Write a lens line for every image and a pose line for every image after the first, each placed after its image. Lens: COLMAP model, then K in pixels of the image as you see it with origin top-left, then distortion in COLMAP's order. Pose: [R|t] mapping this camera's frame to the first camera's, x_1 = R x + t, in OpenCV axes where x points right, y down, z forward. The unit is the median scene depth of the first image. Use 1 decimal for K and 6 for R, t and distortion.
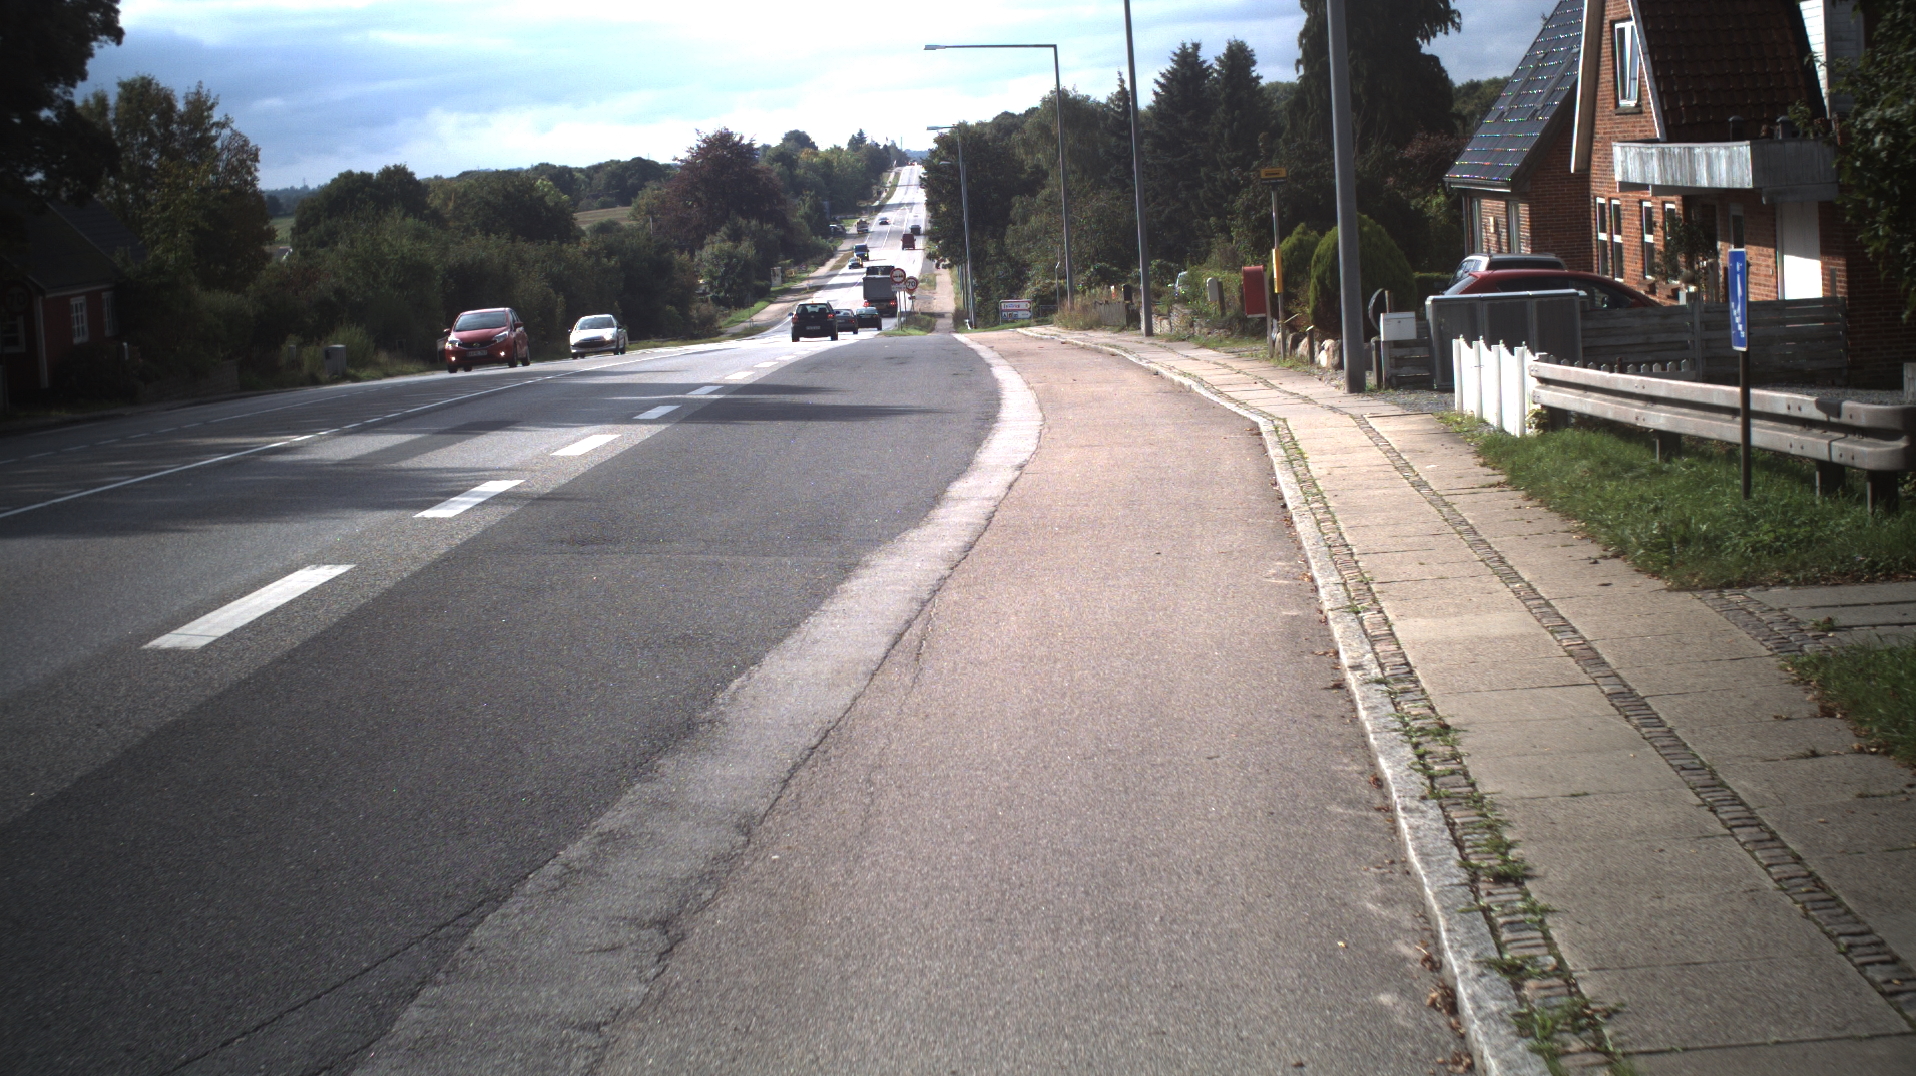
lens RADIAL K [[3408.5, 0, 958.0], [0, 3408.5, 538.0], [0, 0, 1]] dist [-0.257356, -0.132460]
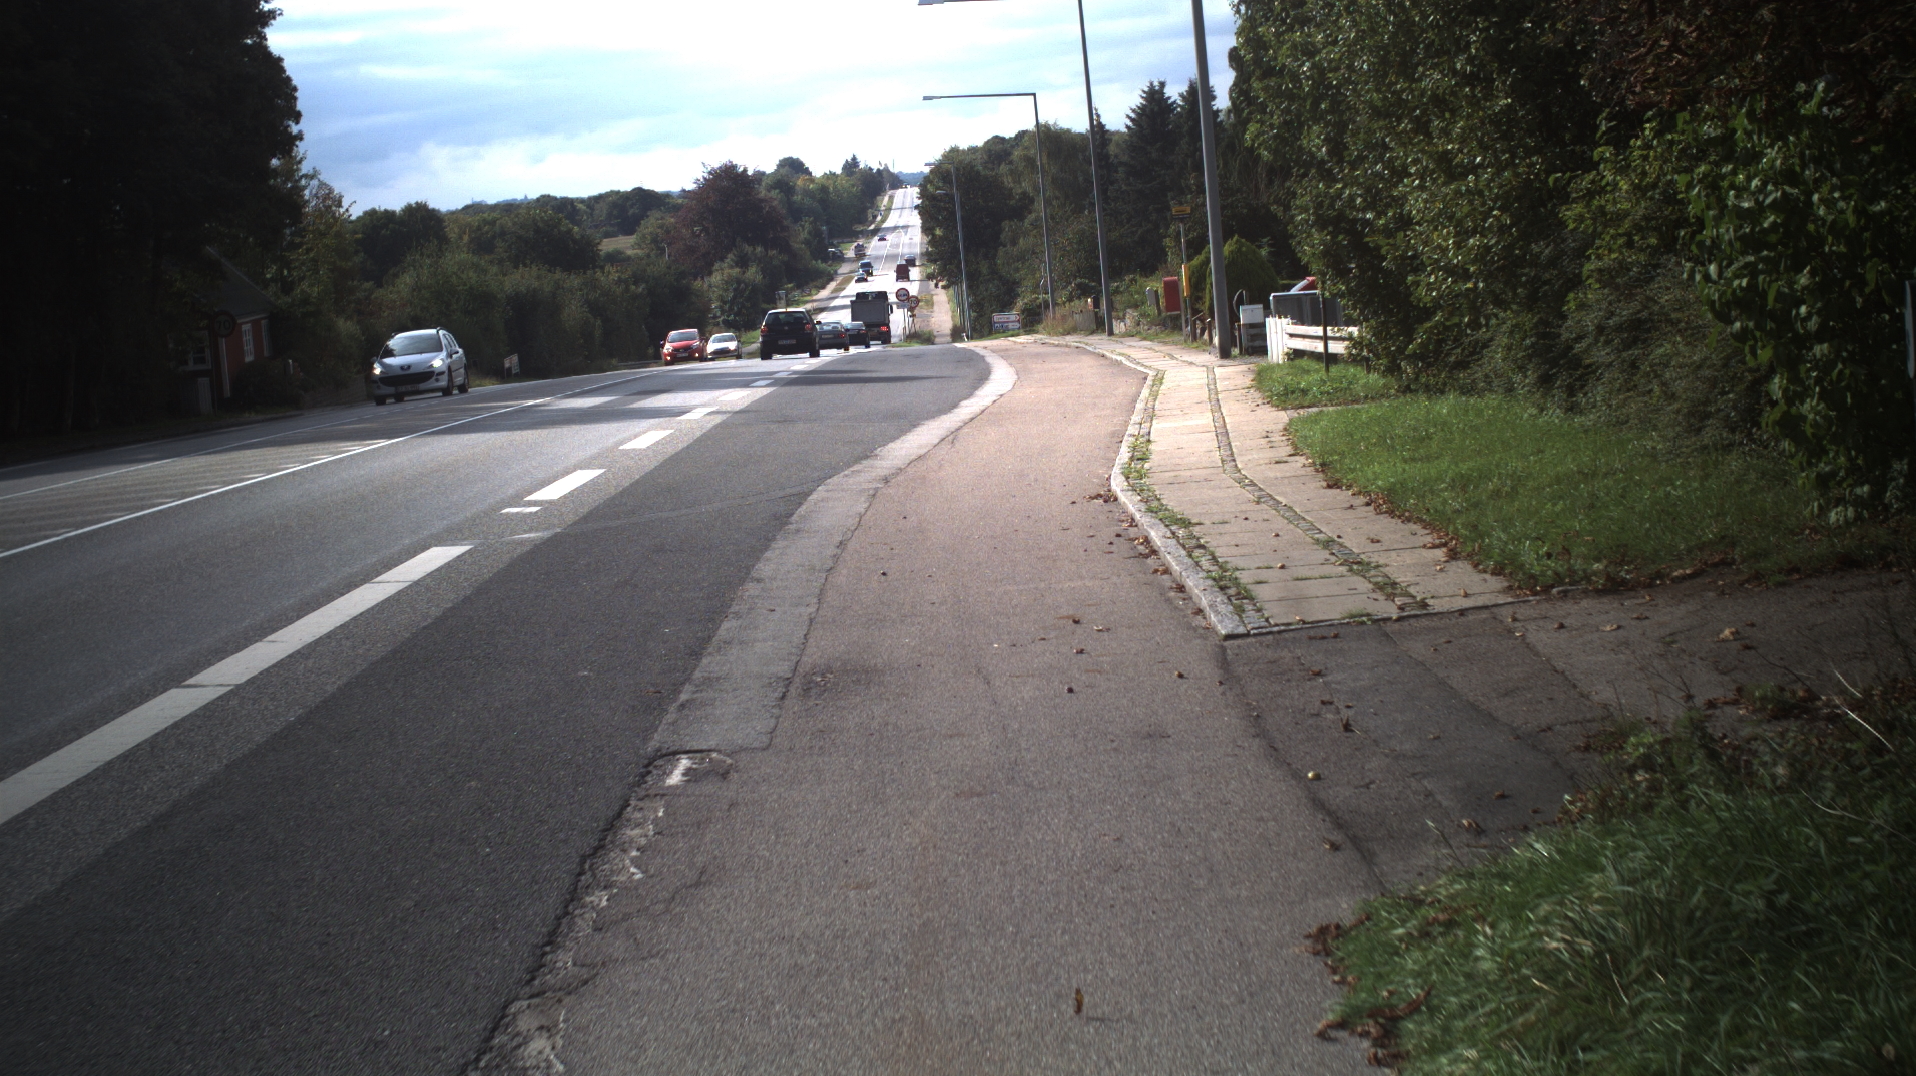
lens RADIAL K [[3408.5, 0, 958.0], [0, 3408.5, 538.0], [0, 0, 1]] dist [-0.257356, -0.132460]
pose [[0.999730, -0.023220, -0.000102, -0.000803], [0.023219, 0.999712, -0.006018, 0.010031], [0.000241, 0.006014, 0.999982, -0.119159]]
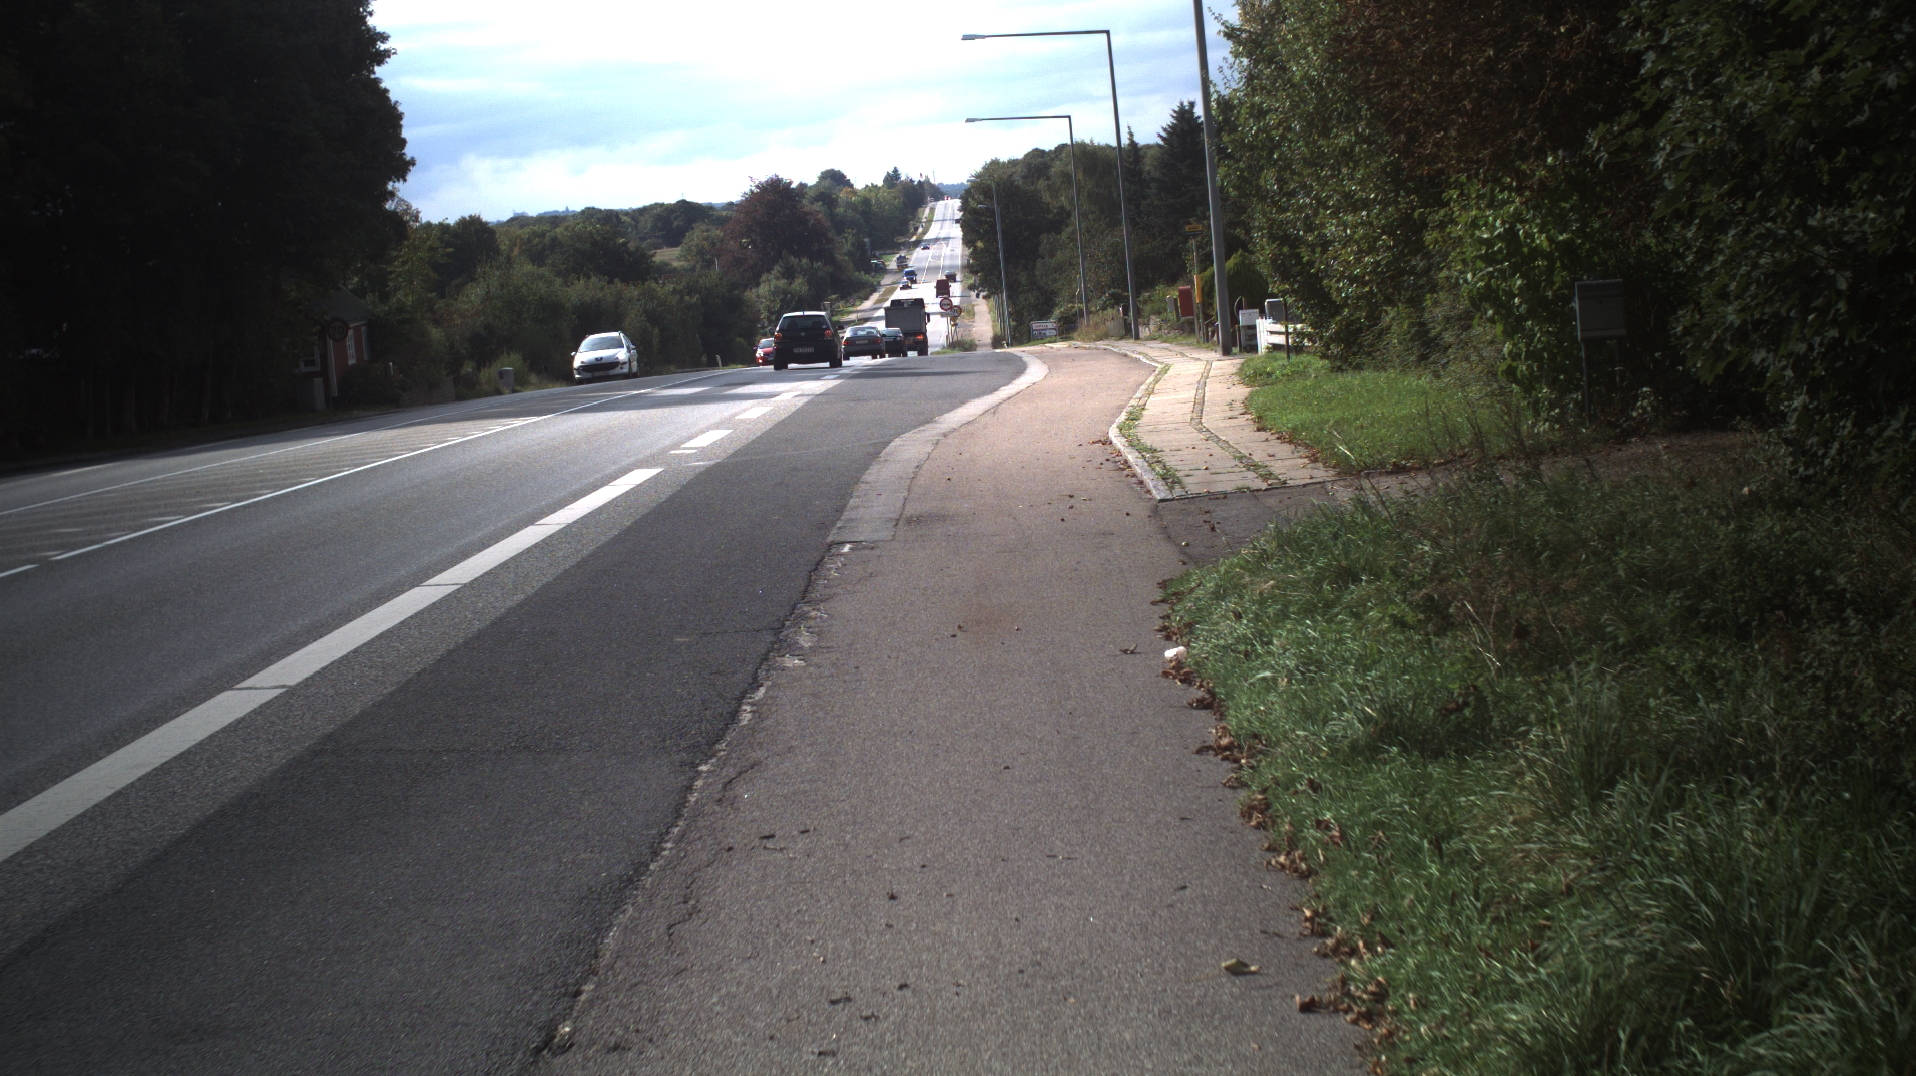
lens RADIAL K [[3408.5, 0, 958.0], [0, 3408.5, 538.0], [0, 0, 1]] dist [-0.257356, -0.132460]
pose [[0.999642, -0.023923, -0.012002, -0.000860], [0.023808, 0.999670, -0.009596, 0.015216], [0.012227, 0.009307, 0.999882, -0.178578]]
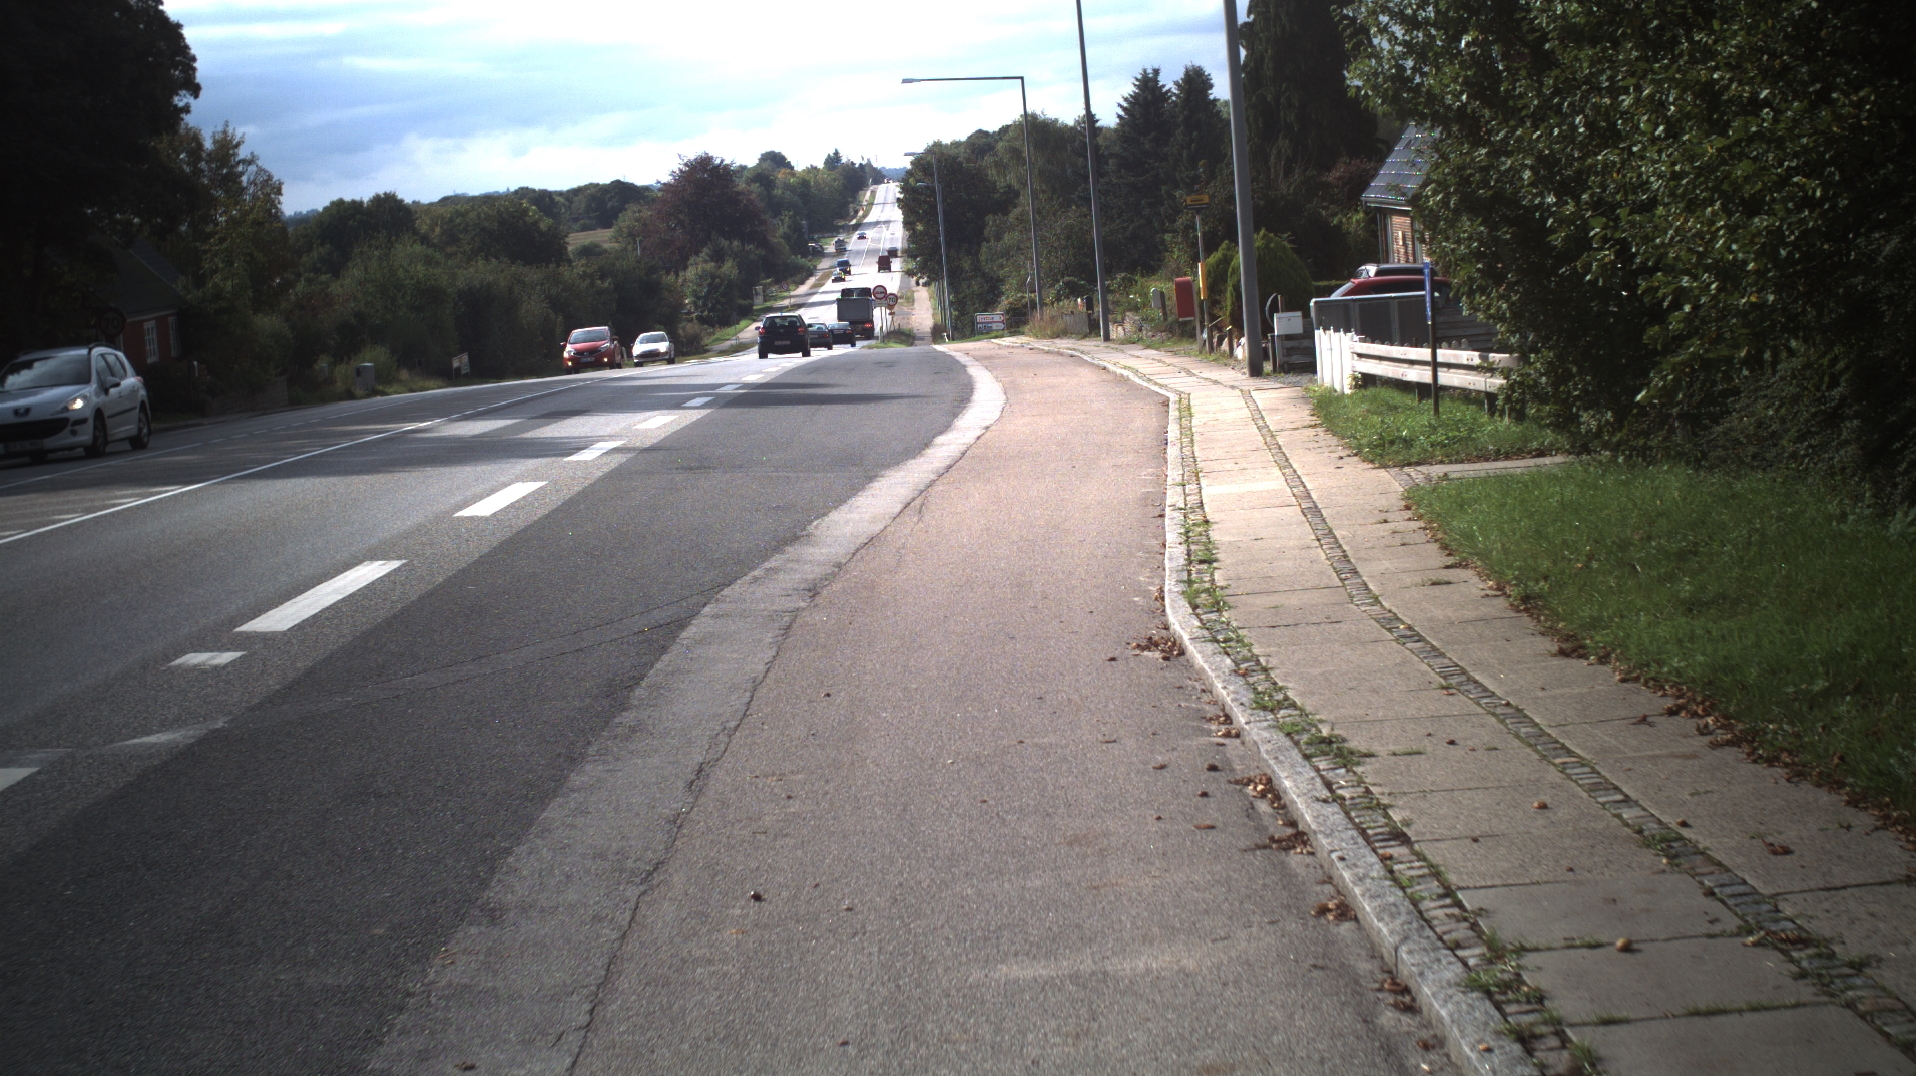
lens RADIAL K [[3408.5, 0, 958.0], [0, 3408.5, 538.0], [0, 0, 1]] dist [-0.257356, -0.132460]
pose [[0.999854, -0.016148, 0.005605, -0.000235], [0.016175, 0.999858, -0.004762, 0.004875], [-0.005527, 0.004852, 0.999973, -0.059558]]
